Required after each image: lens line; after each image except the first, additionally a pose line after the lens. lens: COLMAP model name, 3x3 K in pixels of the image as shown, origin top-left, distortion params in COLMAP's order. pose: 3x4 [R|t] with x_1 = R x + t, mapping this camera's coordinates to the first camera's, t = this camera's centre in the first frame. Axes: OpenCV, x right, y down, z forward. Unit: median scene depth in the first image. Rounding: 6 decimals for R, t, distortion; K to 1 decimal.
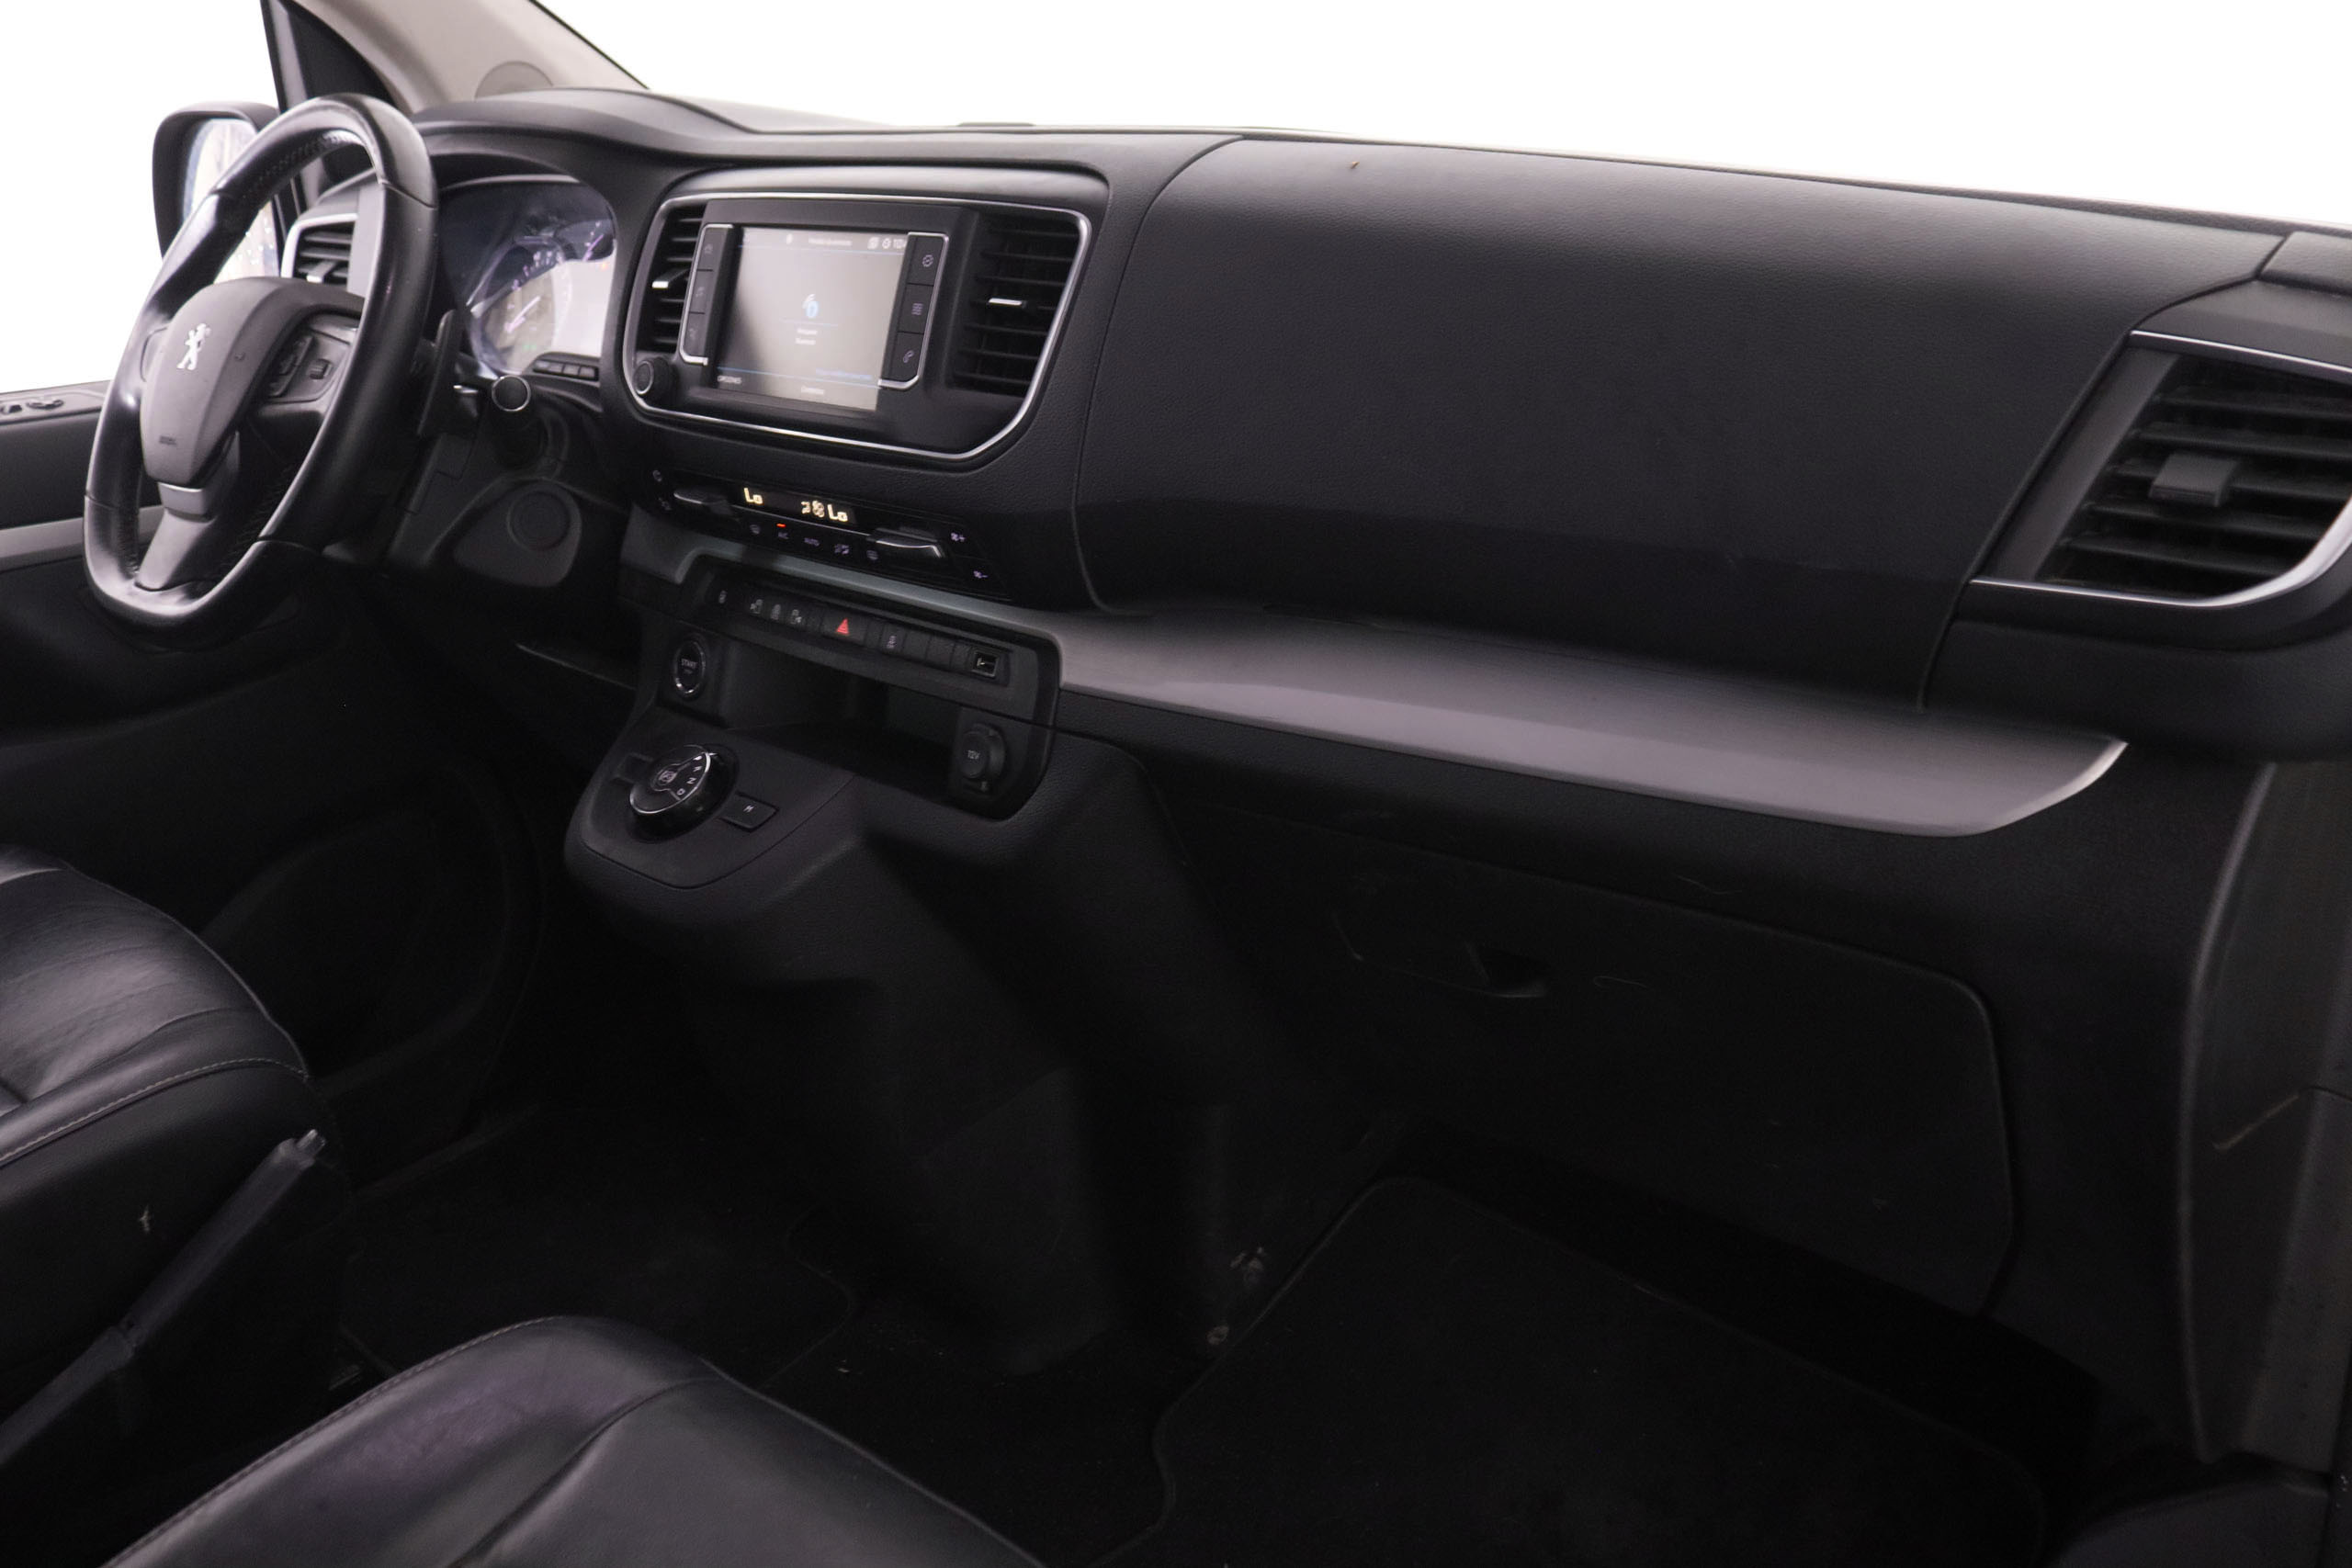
lens RADIAL K [[2010.0, 0, 1182.3], [0, 2010.0, 763.6], [0, 0, 1]] dist [-0.138686, 0.088821]
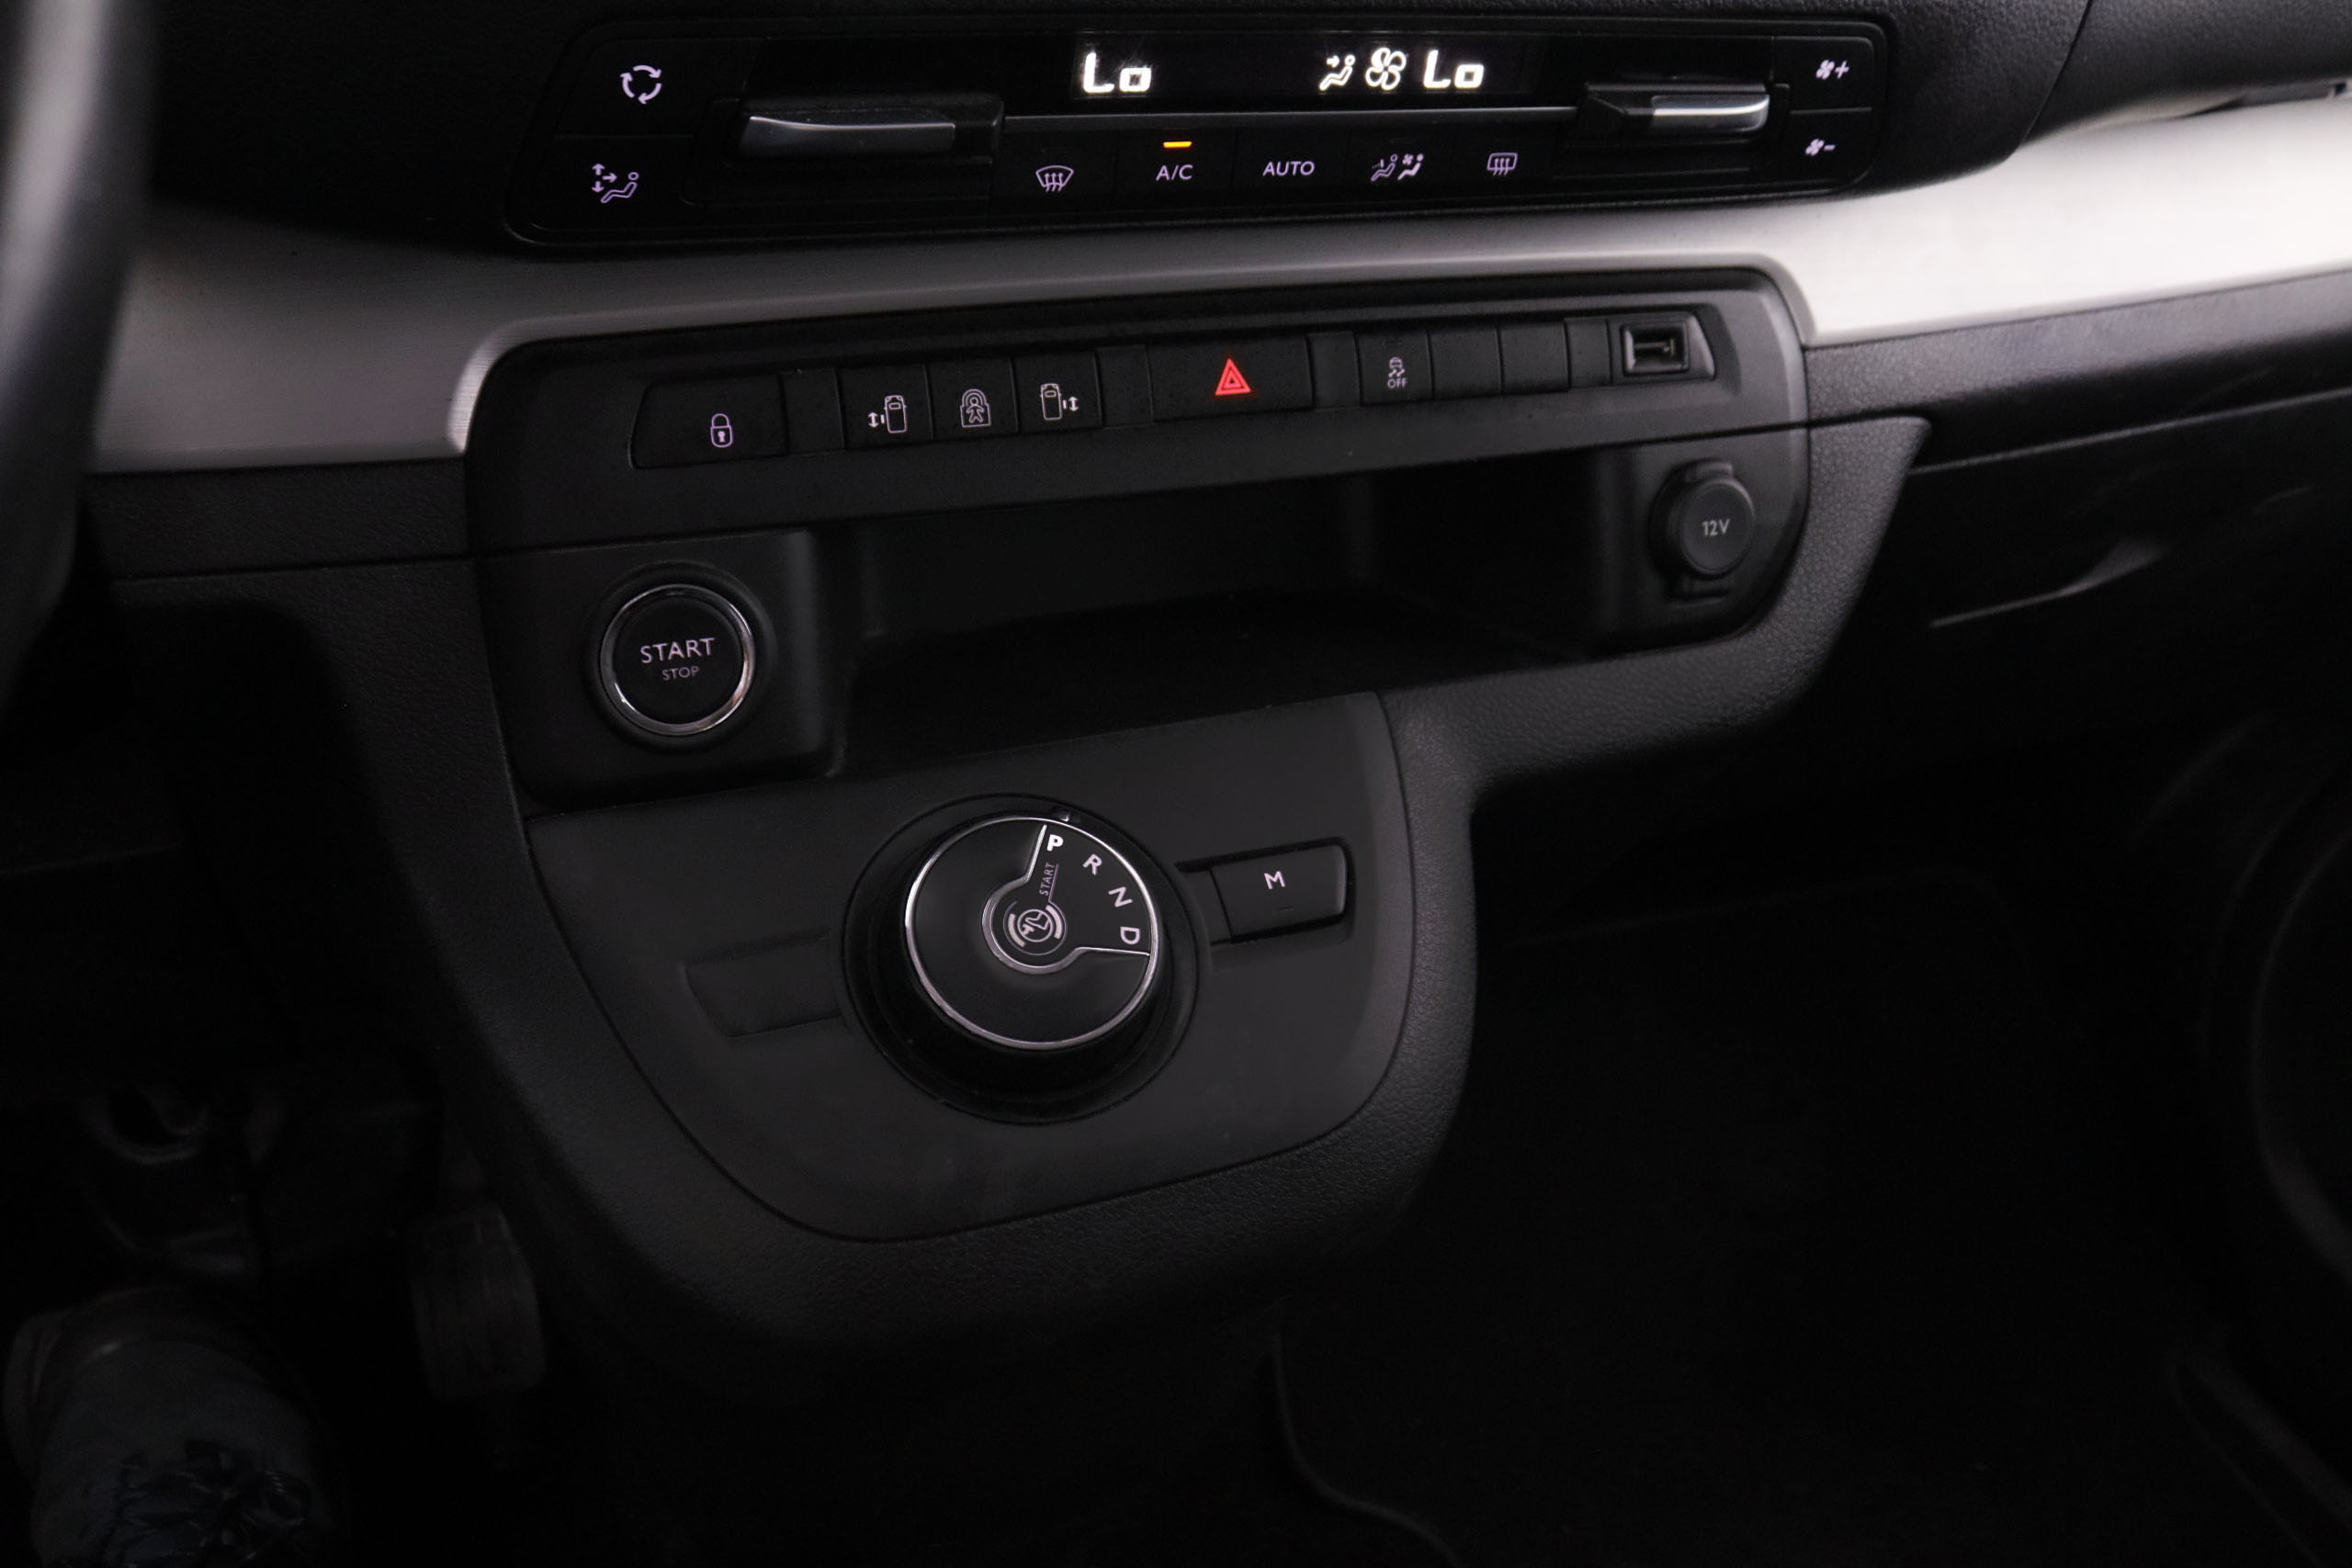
lens RADIAL K [[2010.0, 0, 1177.7], [0, 2010.0, 778.5], [0, 0, 1]] dist [-0.138686, 0.088821]
pose [[0.407709, -0.406859, 0.817459, -0.565297], [0.233943, 0.911907, 0.337188, -0.140345], [-0.882635, 0.053764, 0.466975, 0.864905]]
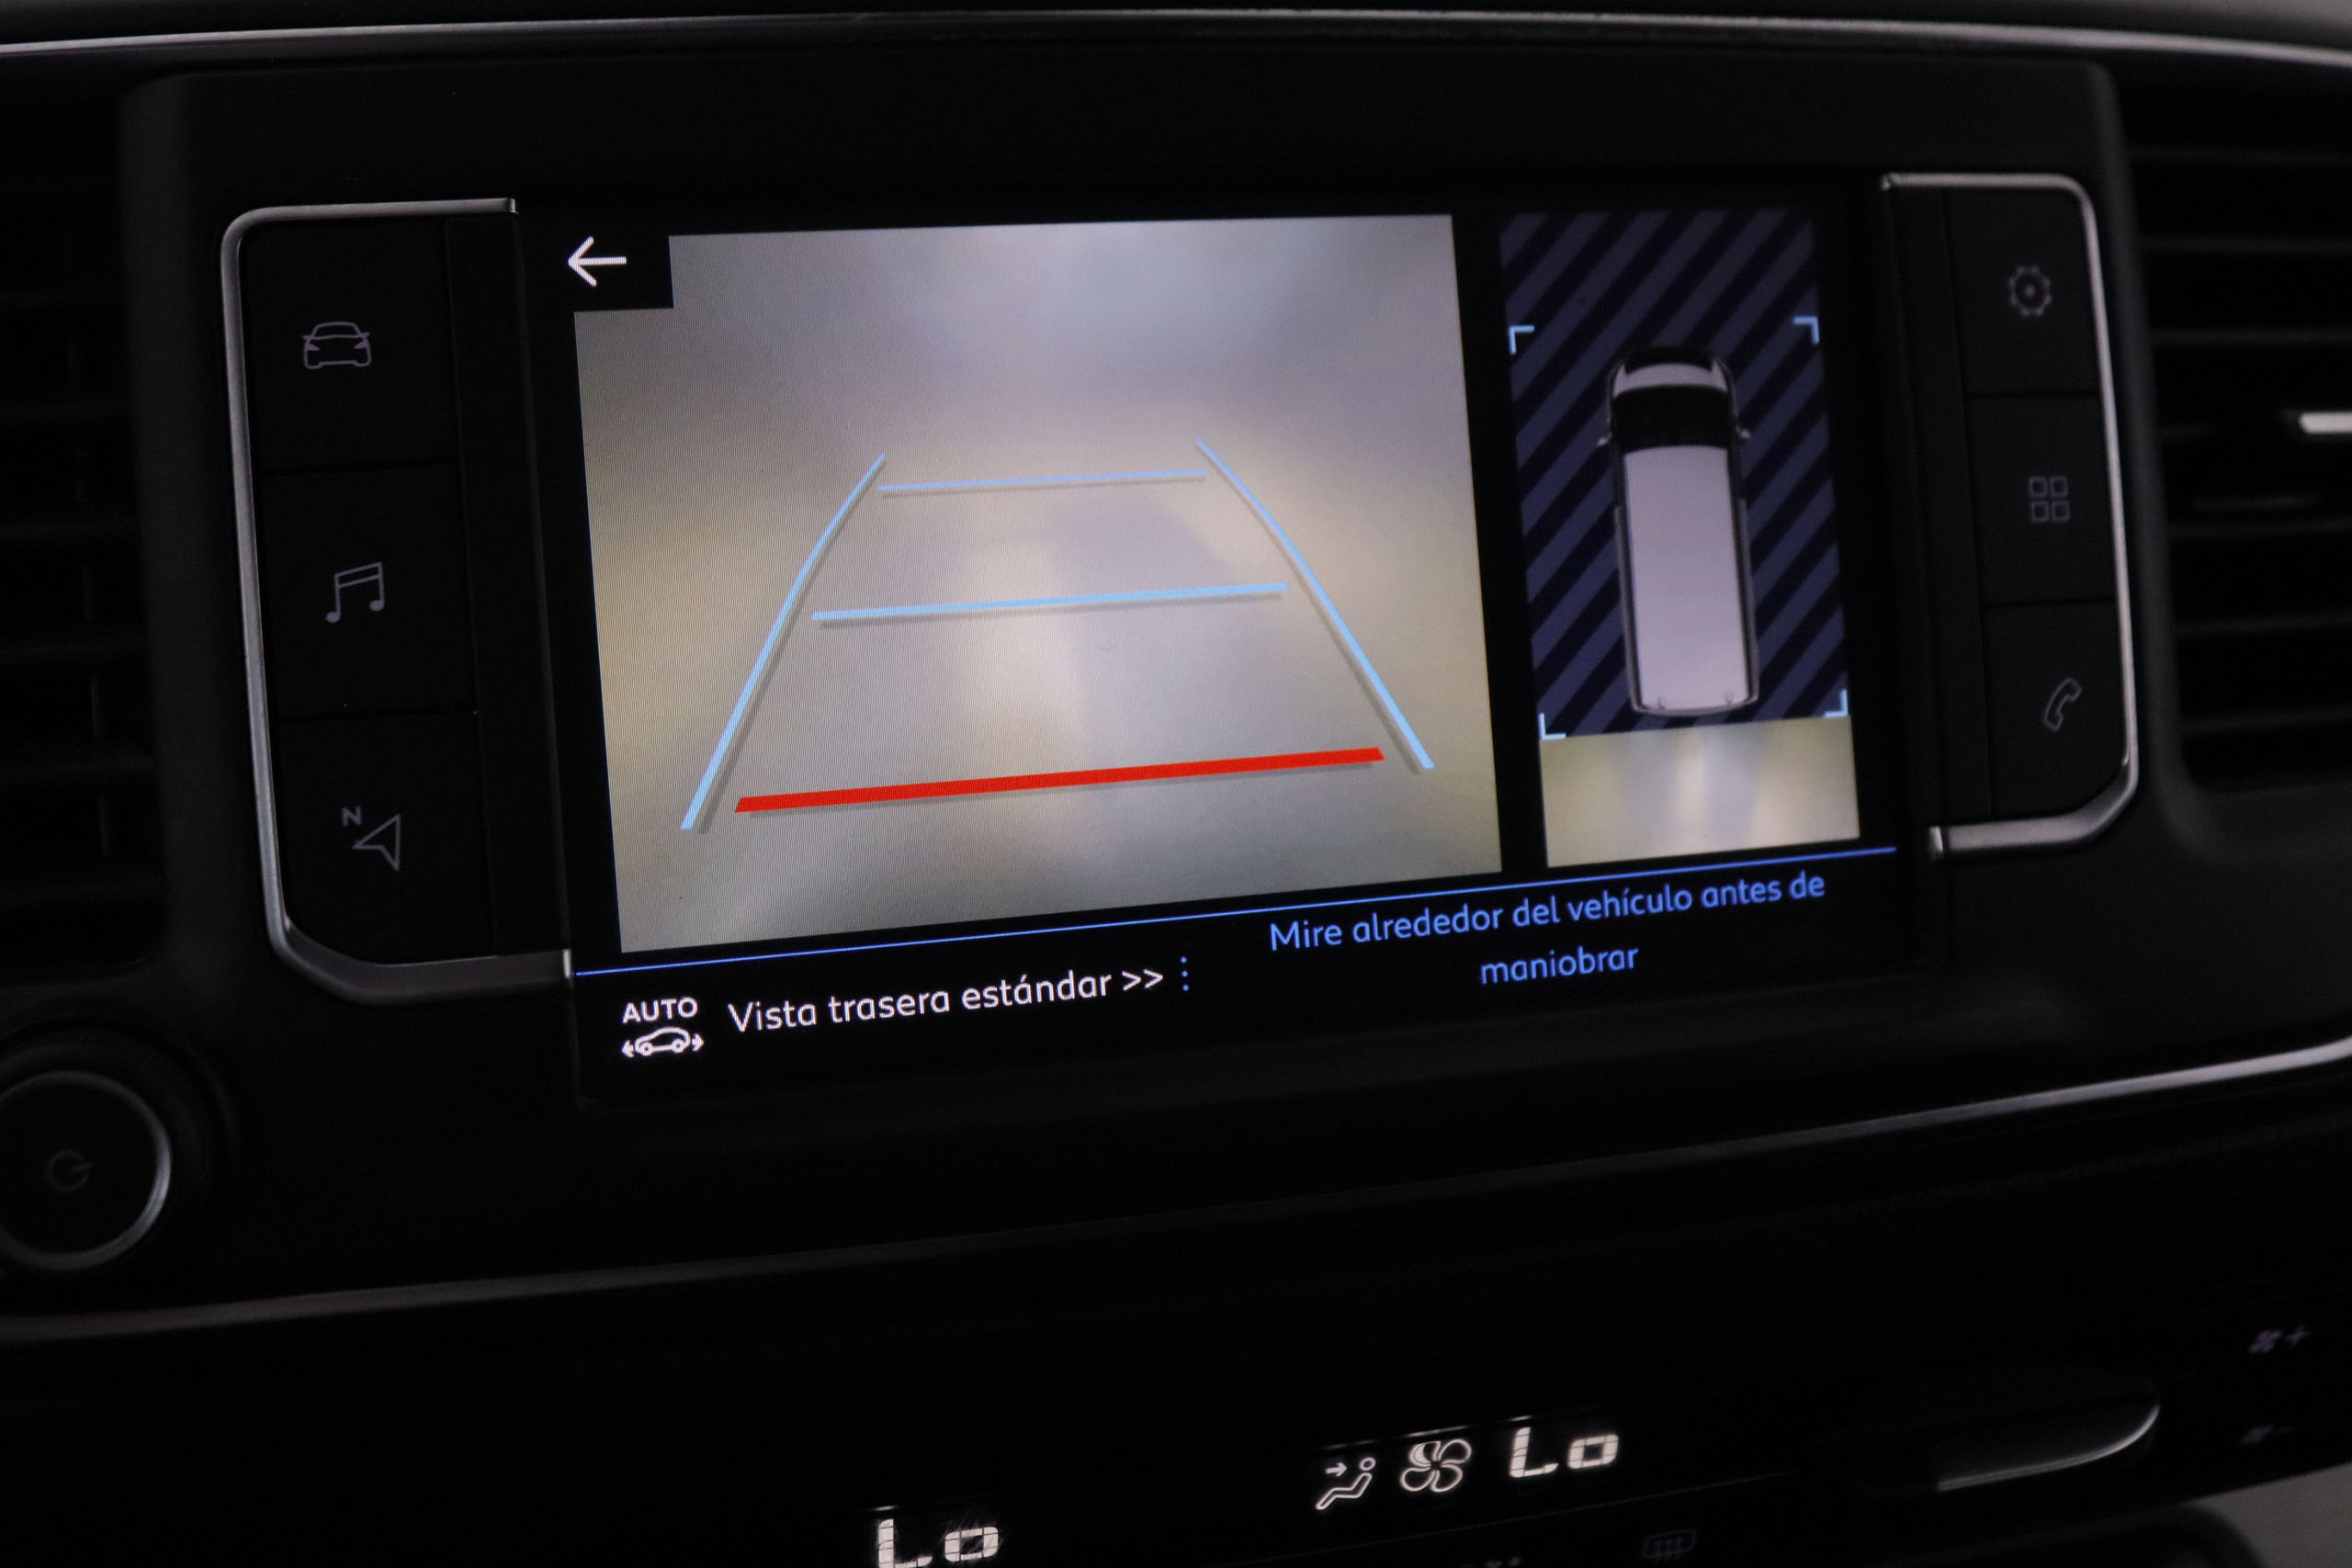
lens RADIAL K [[2711.3, 0, 1172.4], [0, 2711.3, 762.7], [0, 0, 1]] dist [-0.044351, 0.000000]
pose [[0.515870, -0.241644, 0.821880, -0.422057], [0.250304, 0.960043, 0.125158, -0.245660], [-0.819284, 0.141155, 0.555742, 0.847958]]
